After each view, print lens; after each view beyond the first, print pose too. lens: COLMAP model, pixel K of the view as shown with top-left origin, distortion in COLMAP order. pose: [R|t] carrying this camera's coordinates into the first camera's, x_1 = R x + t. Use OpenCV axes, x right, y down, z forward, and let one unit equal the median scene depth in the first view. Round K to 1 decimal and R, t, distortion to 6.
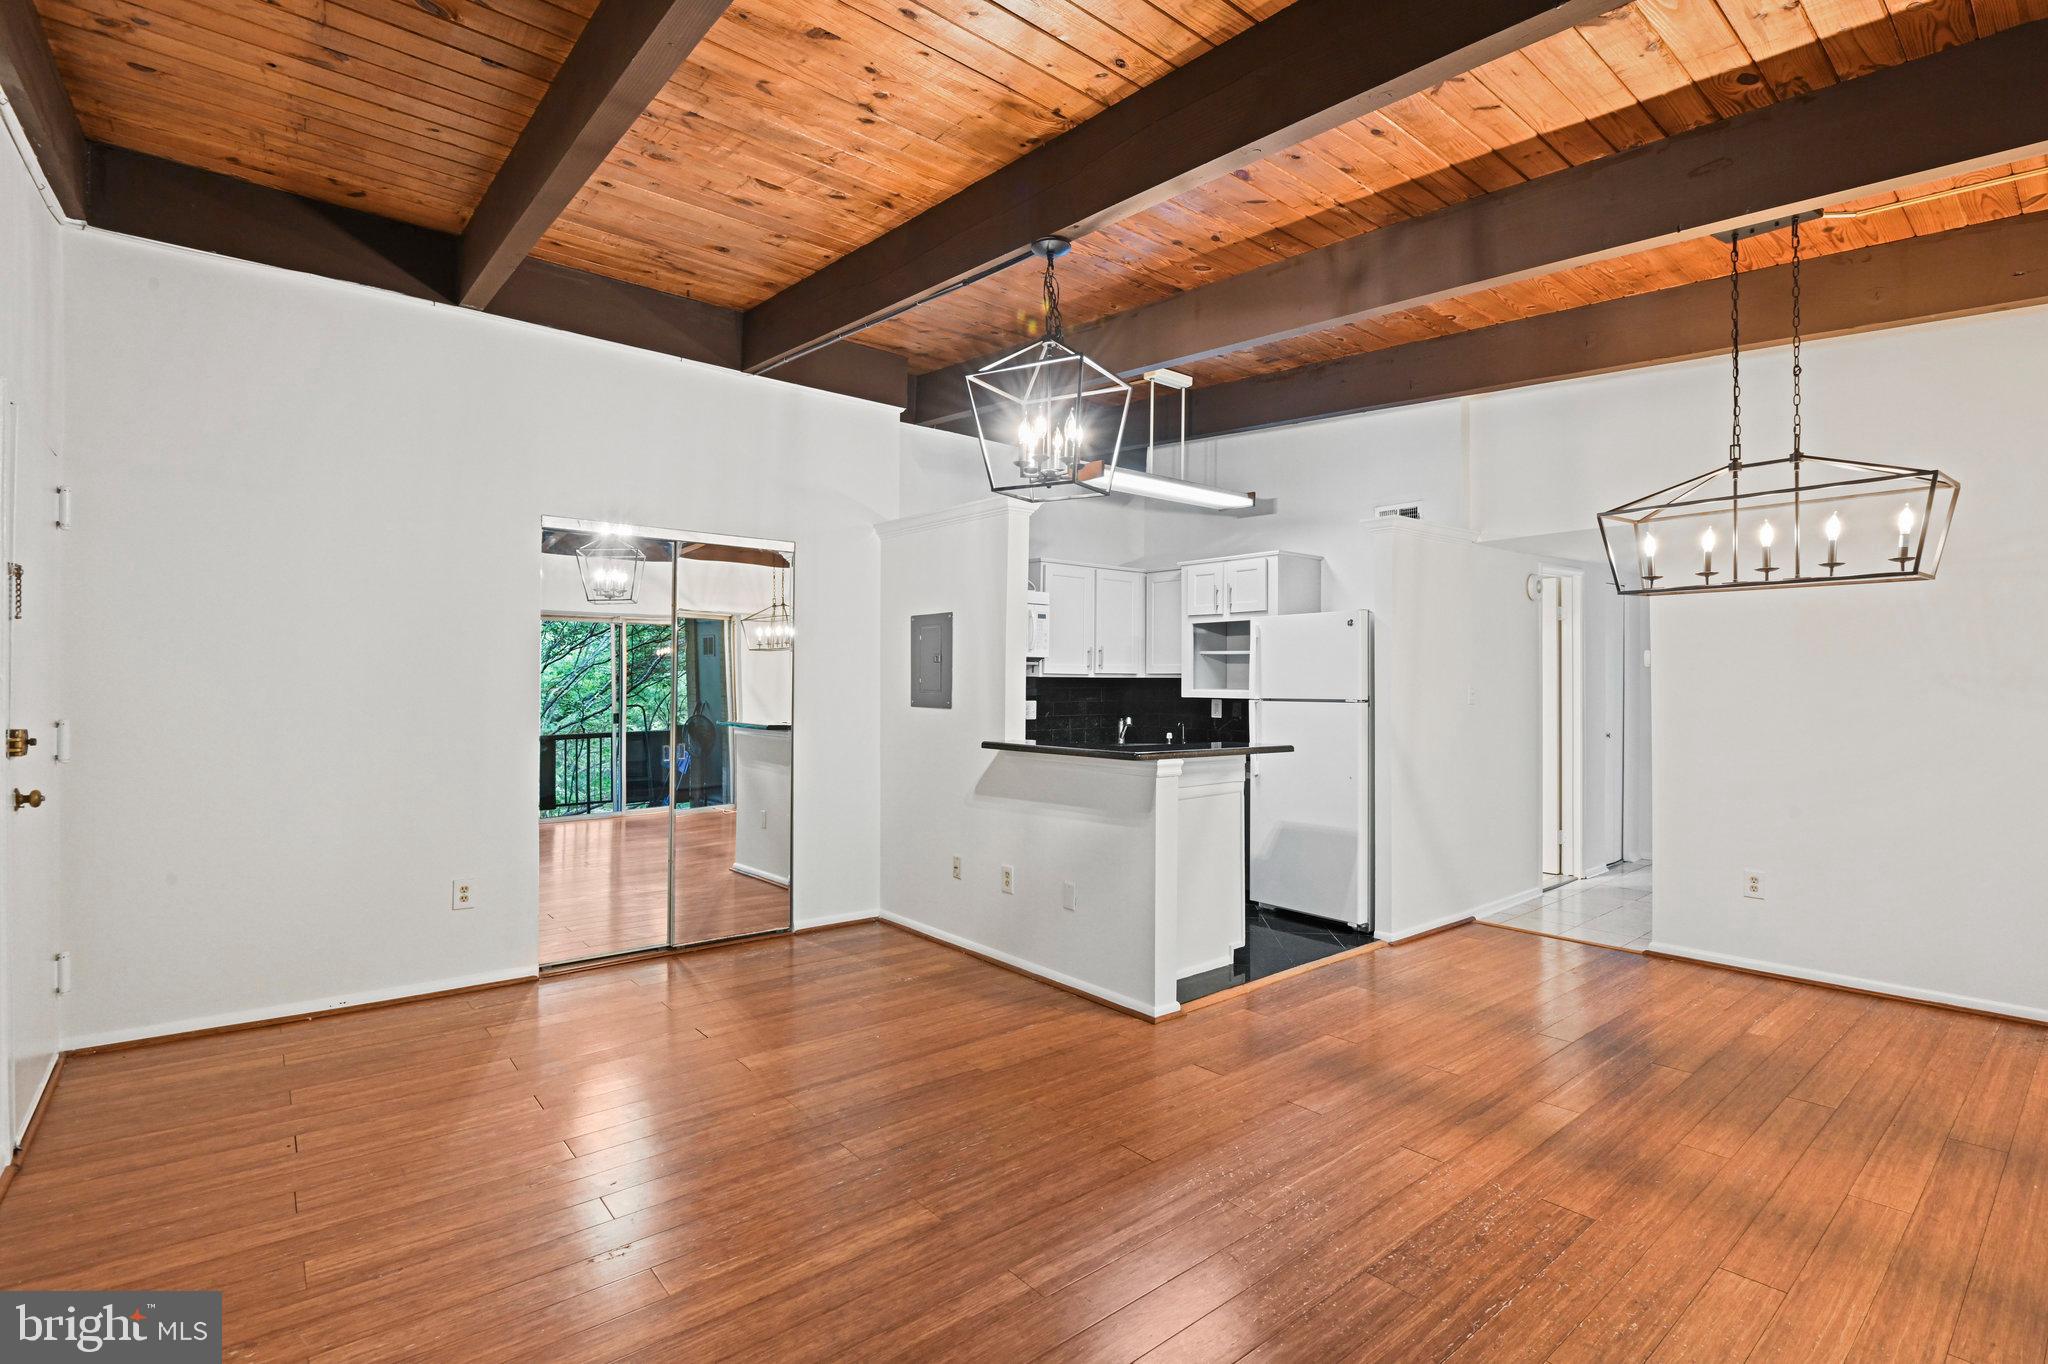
lens RADIAL K [[941.7, 0, 1028.5], [0, 941.7, 684.5], [0, 0, 1]] dist [-0.016529, -0.001134]
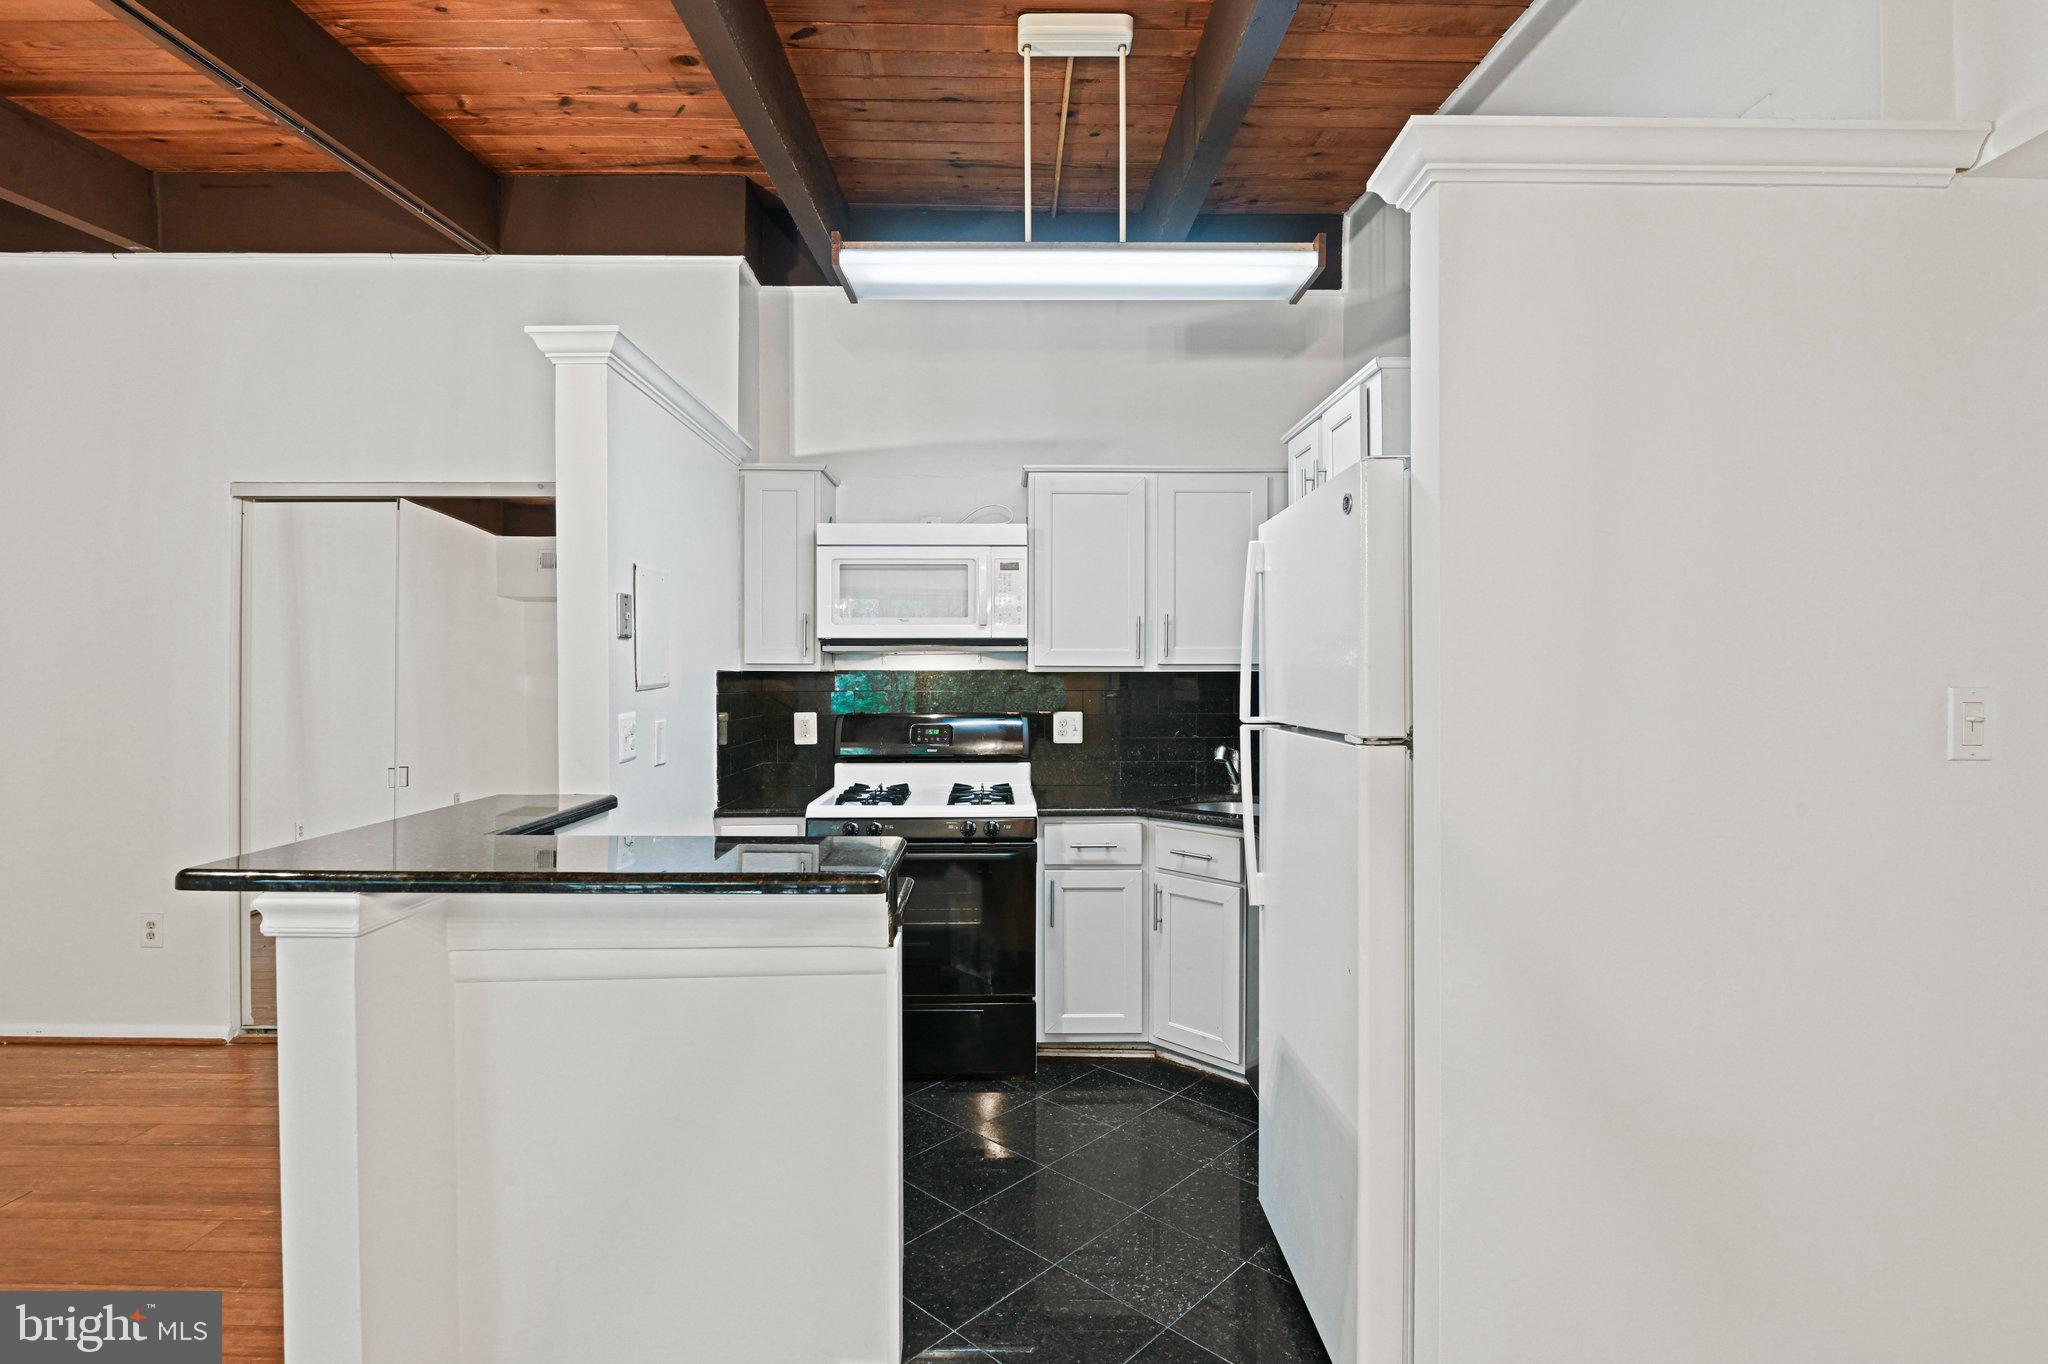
lens RADIAL K [[959.9, 0, 1029.6], [0, 959.9, 682.2], [0, 0, 1]] dist [-0.017443, -0.000227]
pose [[0.782313, -0.002092, -0.622882, 0.664703], [0.004017, 0.999991, 0.001686, -0.004721], [0.622873, -0.003821, 0.782314, 0.947539]]
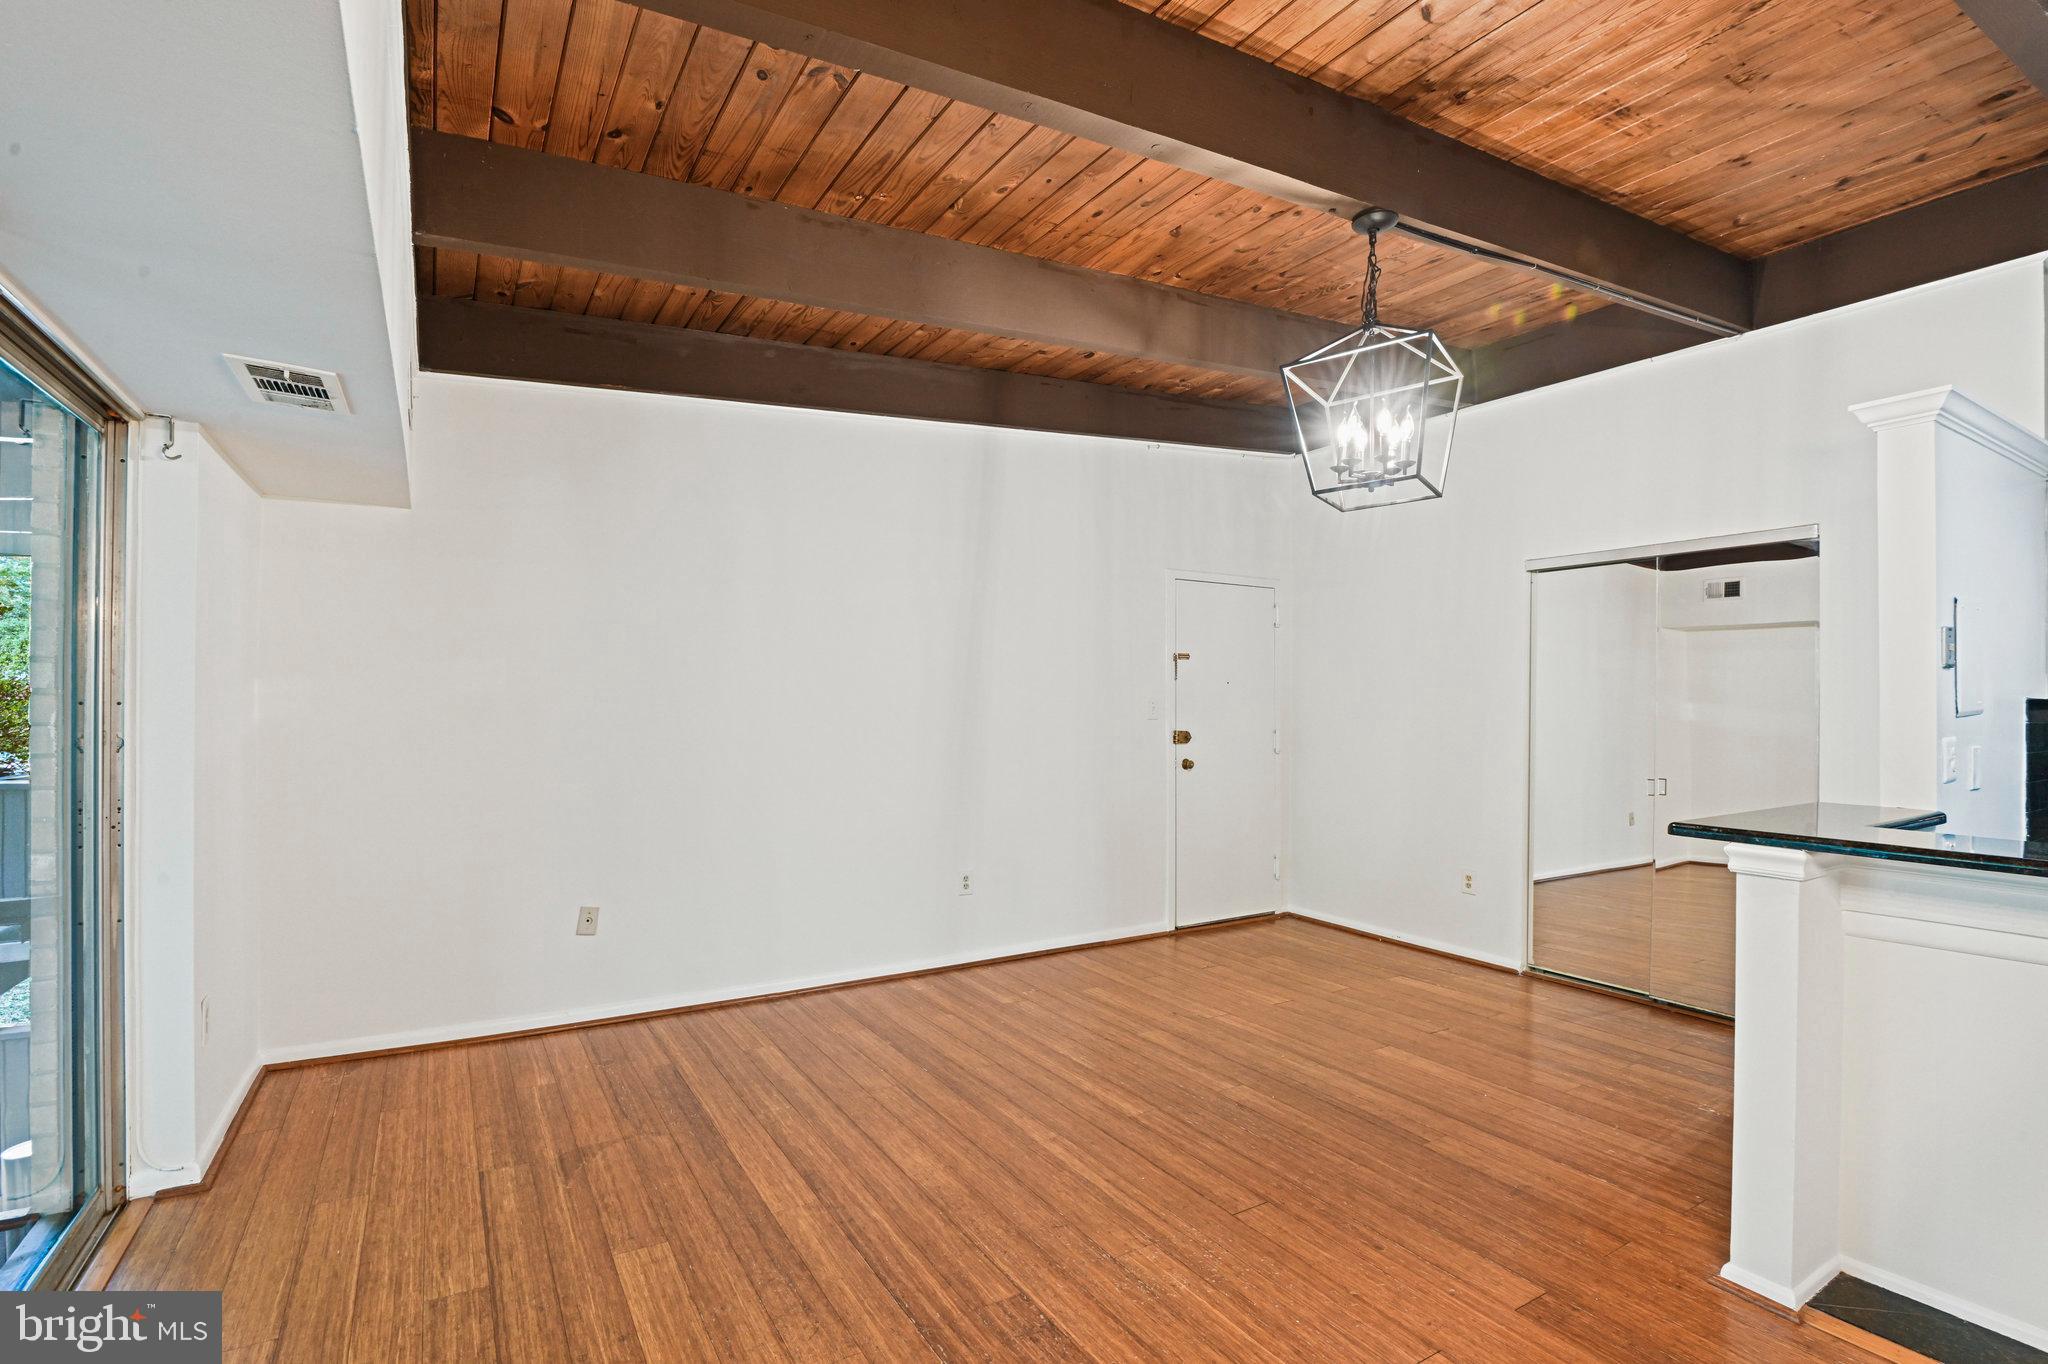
lens RADIAL K [[965.6, 0, 1037.3], [0, 965.6, 696.8], [0, 0, 1]] dist [-0.015215, -0.000904]
pose [[-0.128969, -0.012693, -0.991567, 0.837099], [-0.007059, 0.999904, -0.011882, -0.000093], [0.991623, 0.005467, -0.129046, 0.689519]]
